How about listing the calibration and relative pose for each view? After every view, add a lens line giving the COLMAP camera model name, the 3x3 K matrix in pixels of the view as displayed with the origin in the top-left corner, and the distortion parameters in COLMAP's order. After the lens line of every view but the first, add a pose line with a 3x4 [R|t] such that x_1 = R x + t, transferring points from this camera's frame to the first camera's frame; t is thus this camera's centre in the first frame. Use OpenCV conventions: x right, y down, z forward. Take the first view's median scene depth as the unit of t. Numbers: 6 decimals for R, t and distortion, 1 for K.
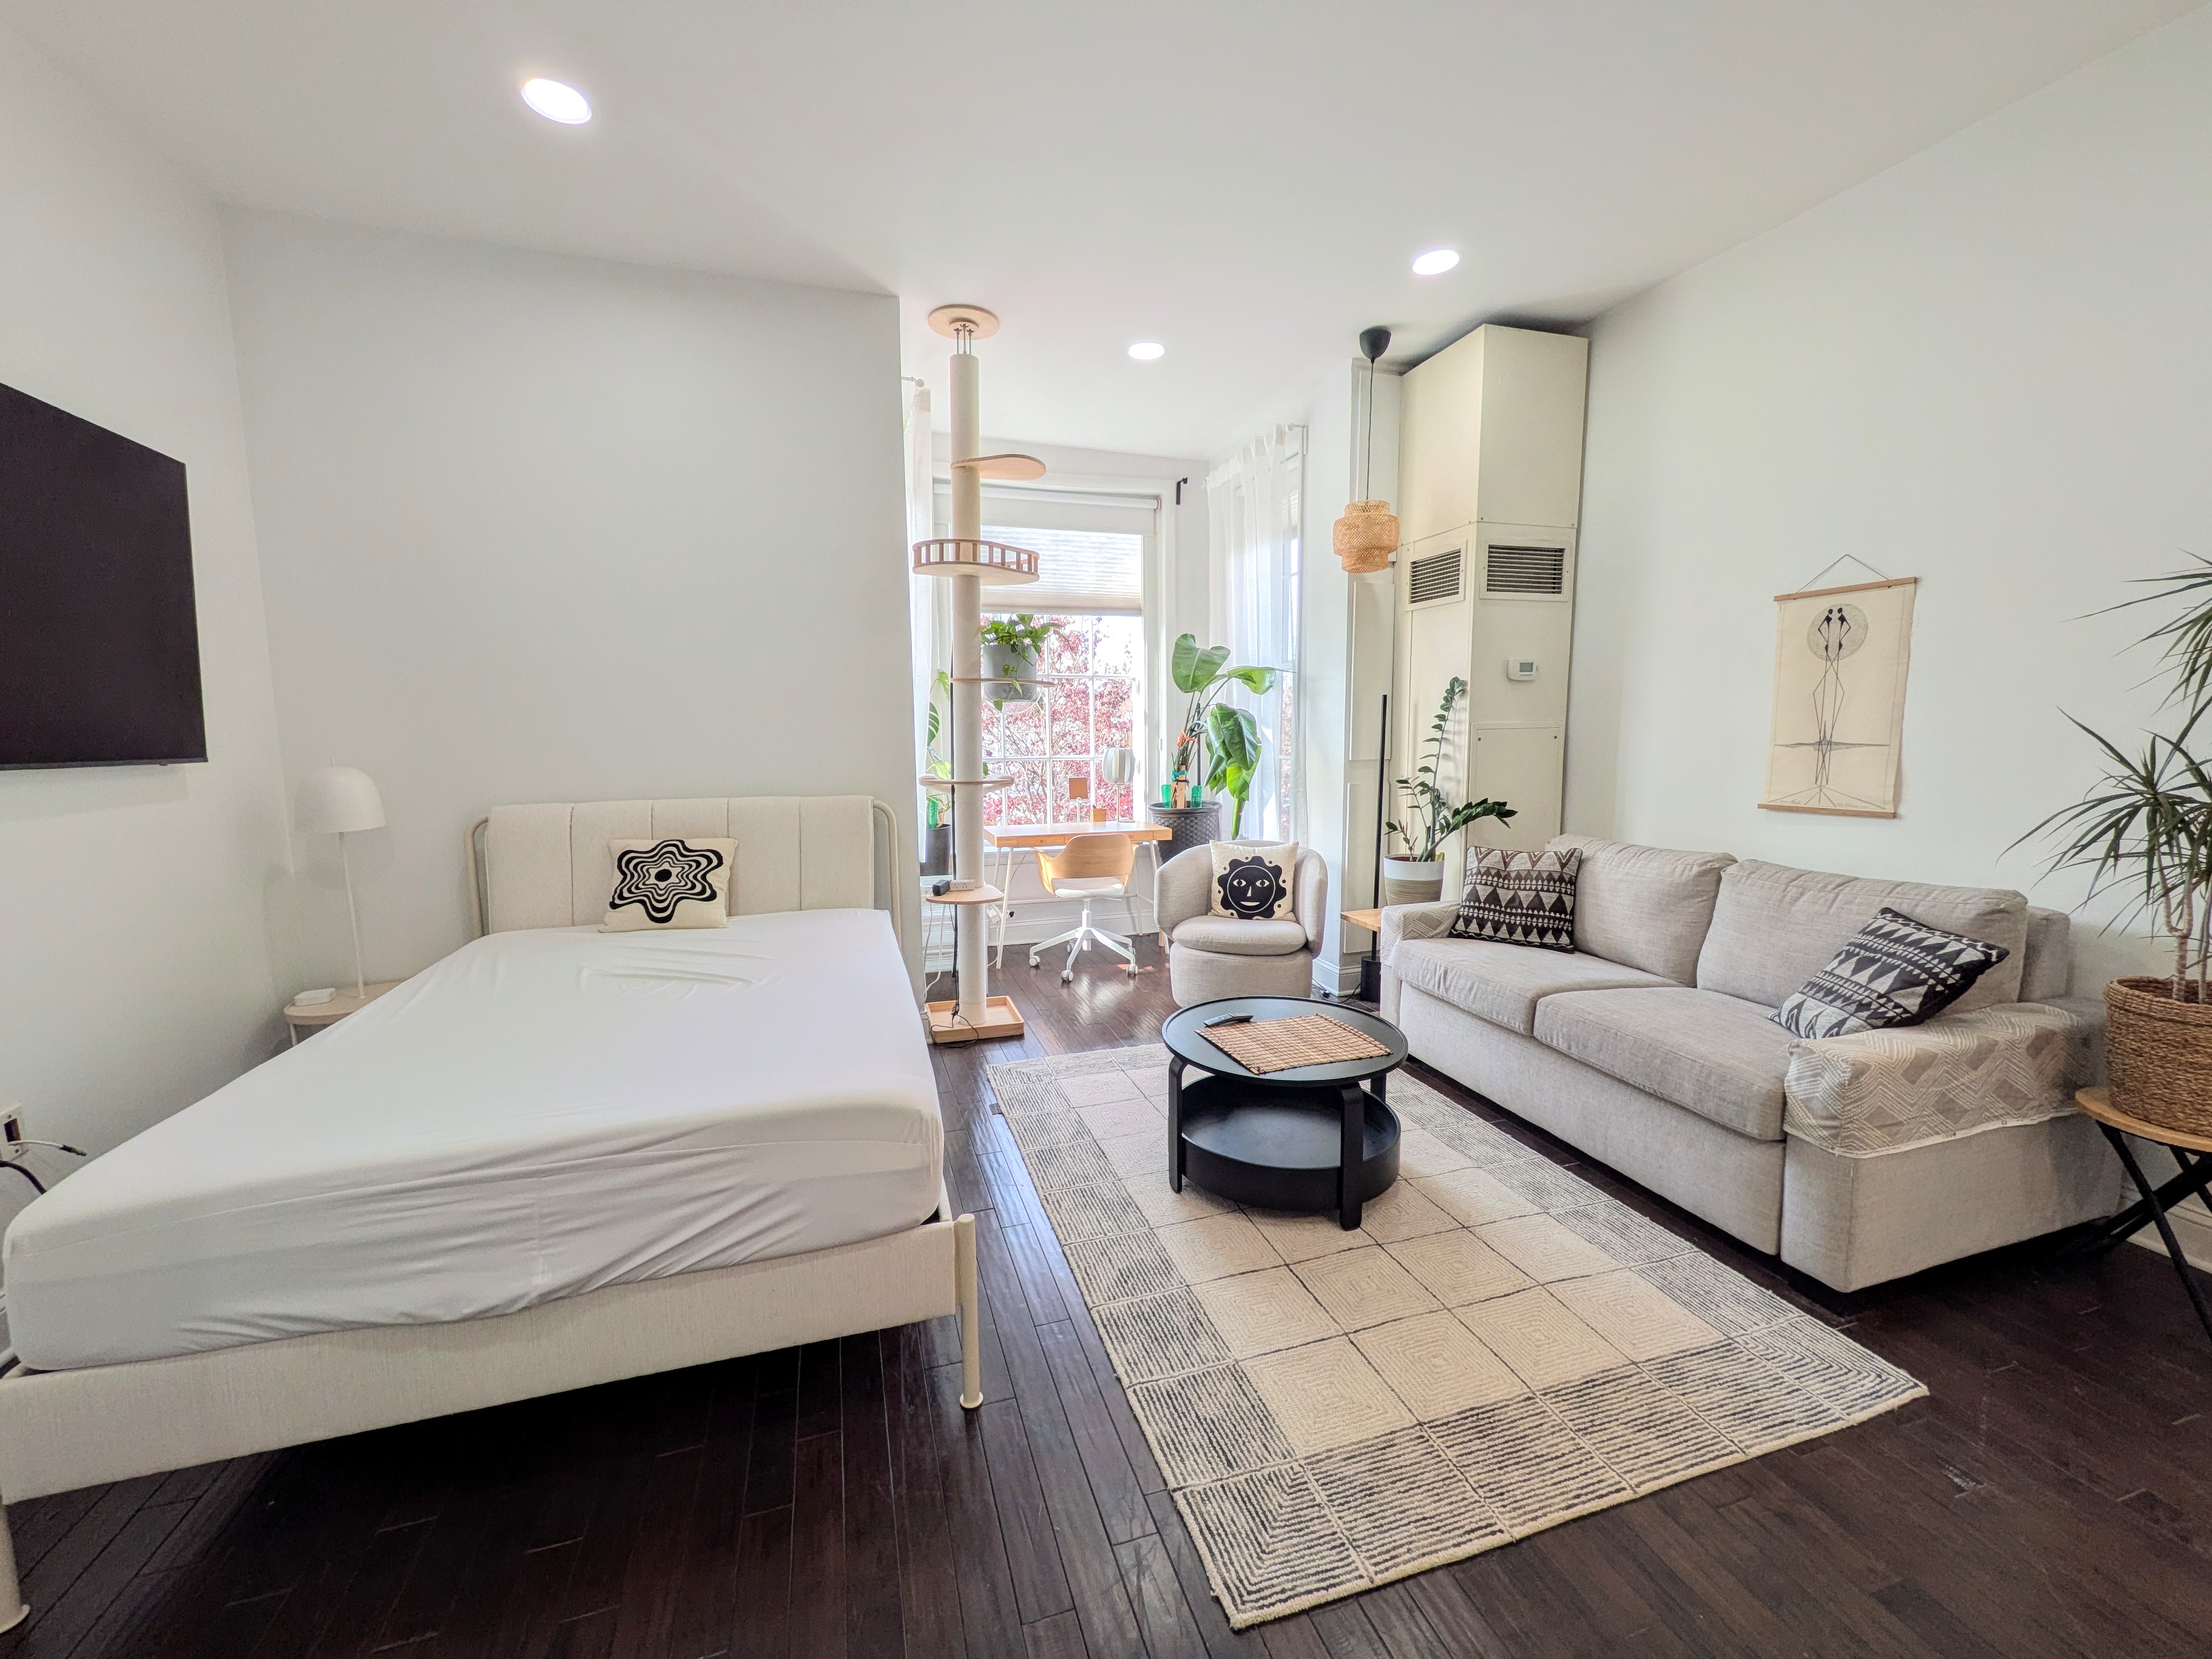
lens RADIAL K [[880.3, 0, 1106.0], [0, 880.3, 829.5], [0, 0, 1]] dist [0.001333, -0.000032]
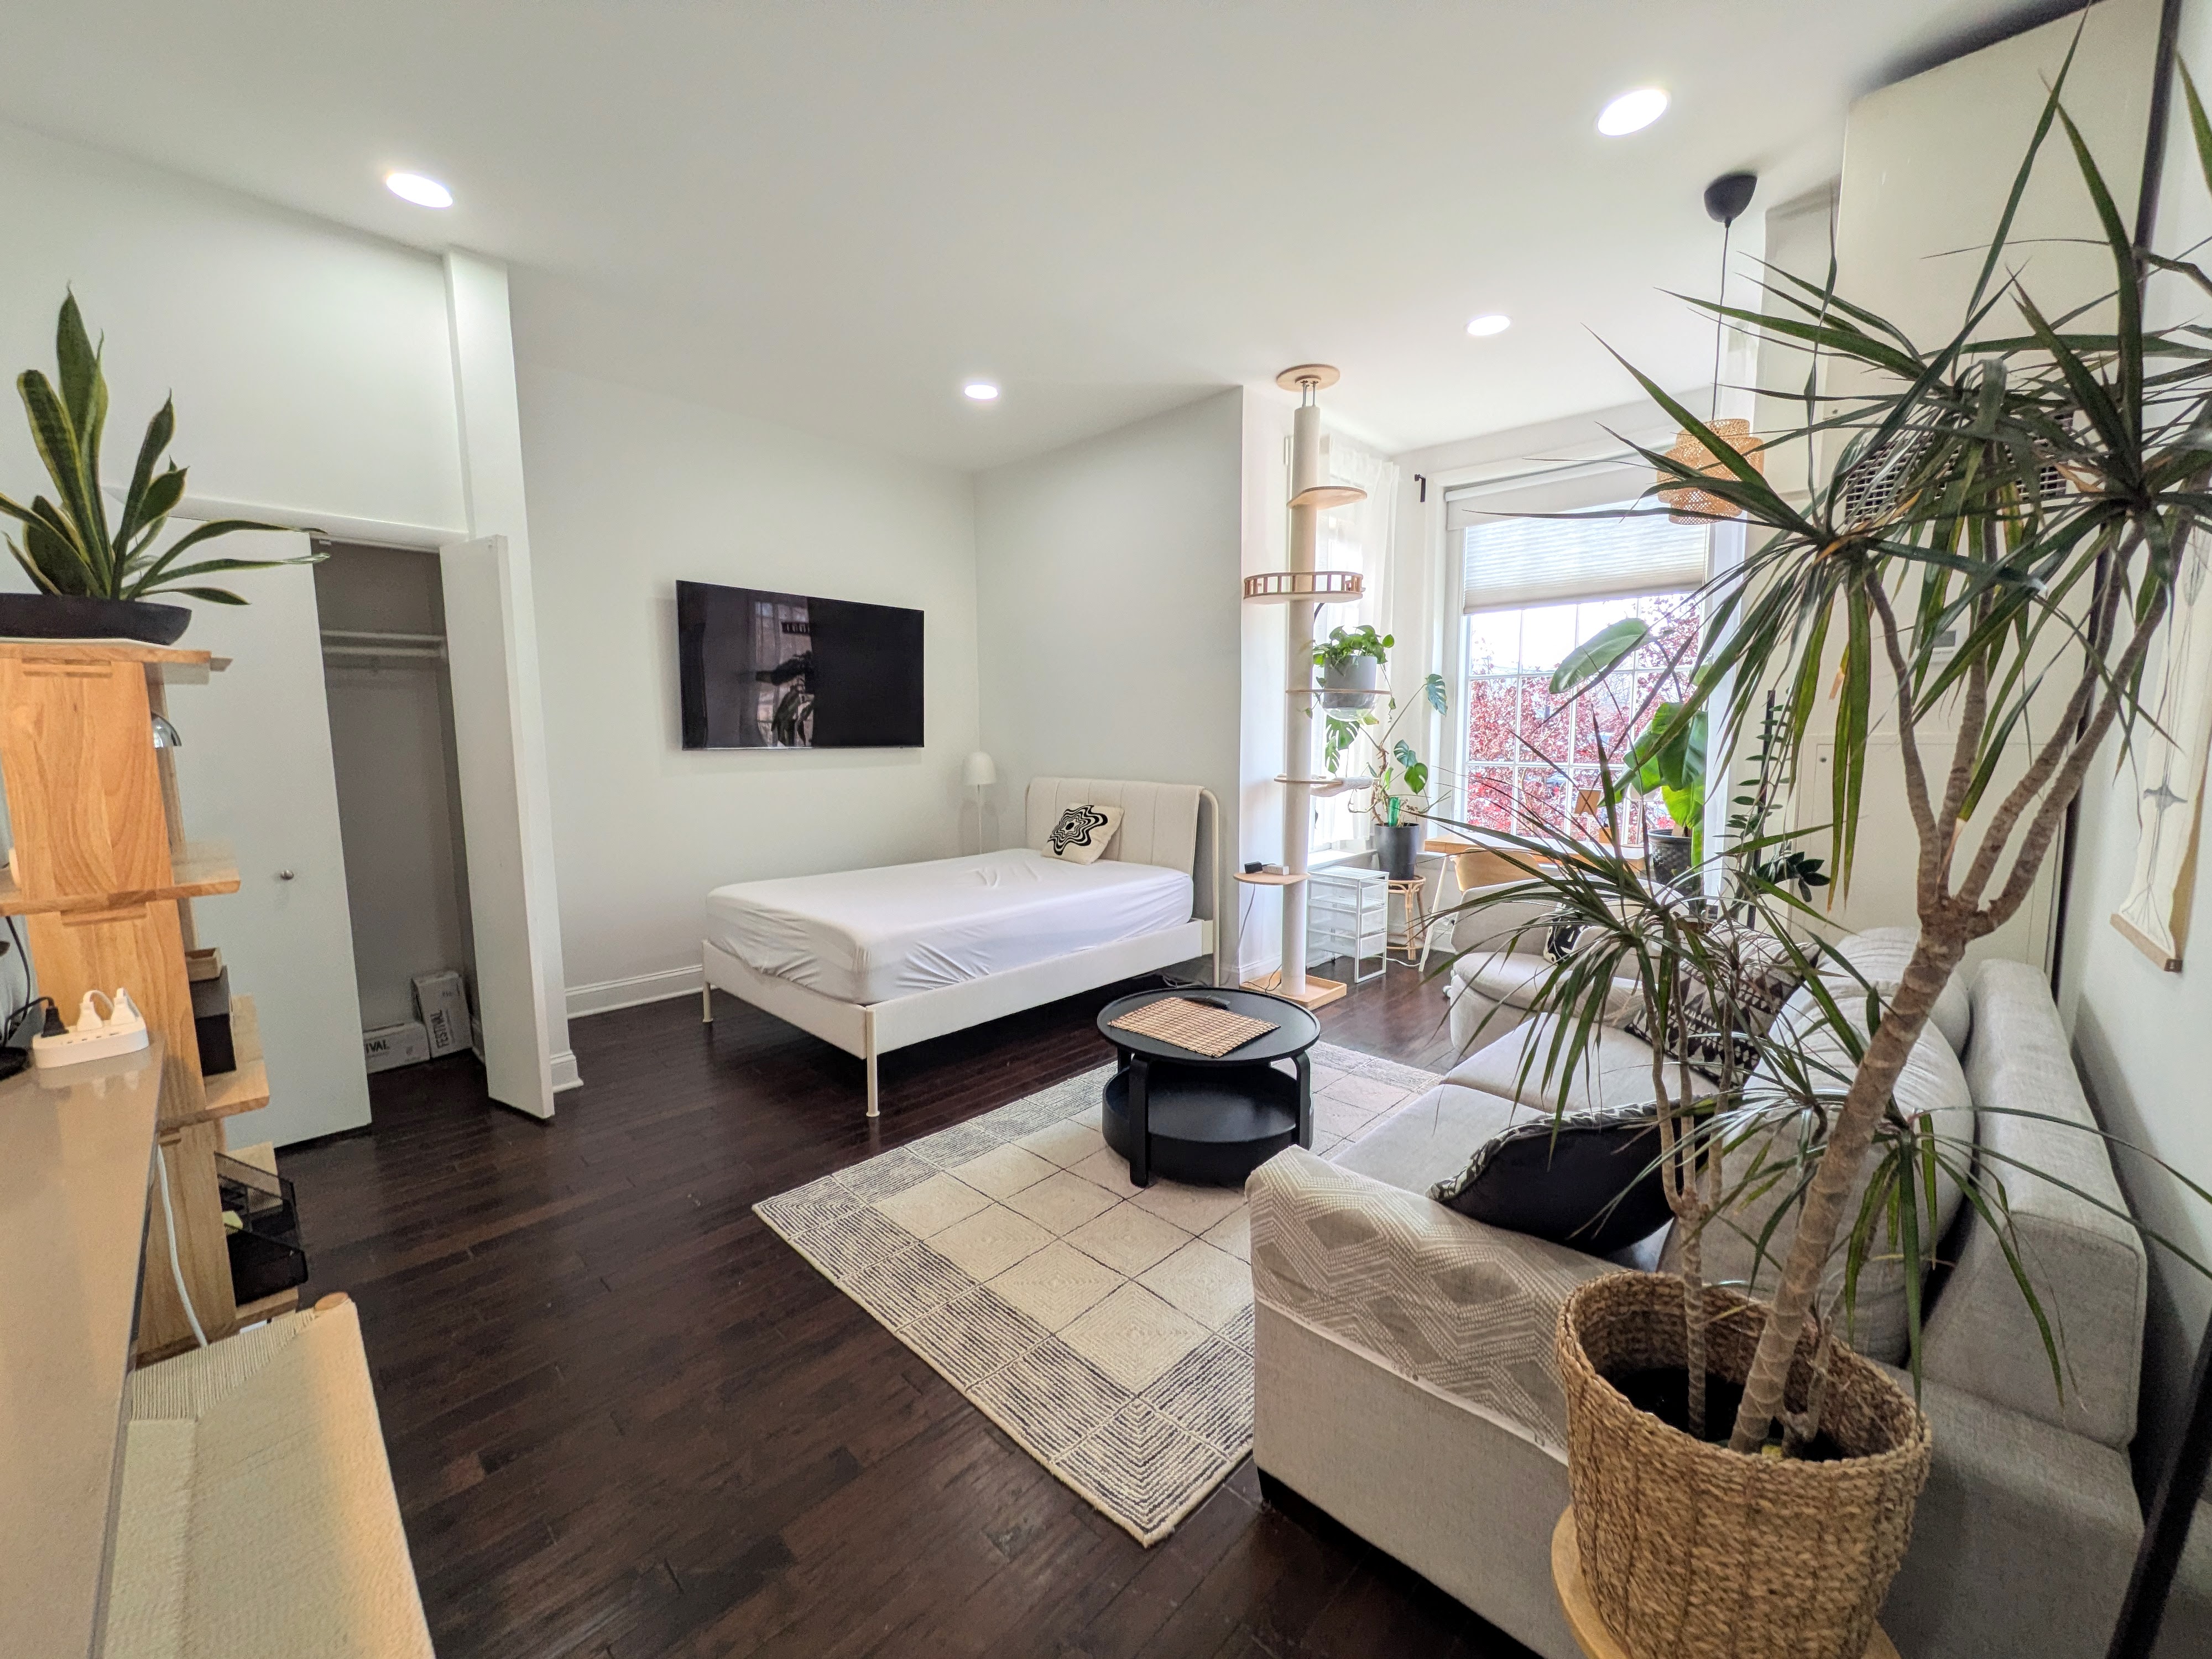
lens RADIAL K [[880.3, 0, 1106.0], [0, 880.3, 829.5], [0, 0, 1]] dist [0.001333, -0.000032]
pose [[0.472849, 0.104264, -0.874953, 1.202569], [-0.100335, 0.992887, 0.064094, -0.066207], [0.875412, 0.057482, 0.479947, 0.401579]]
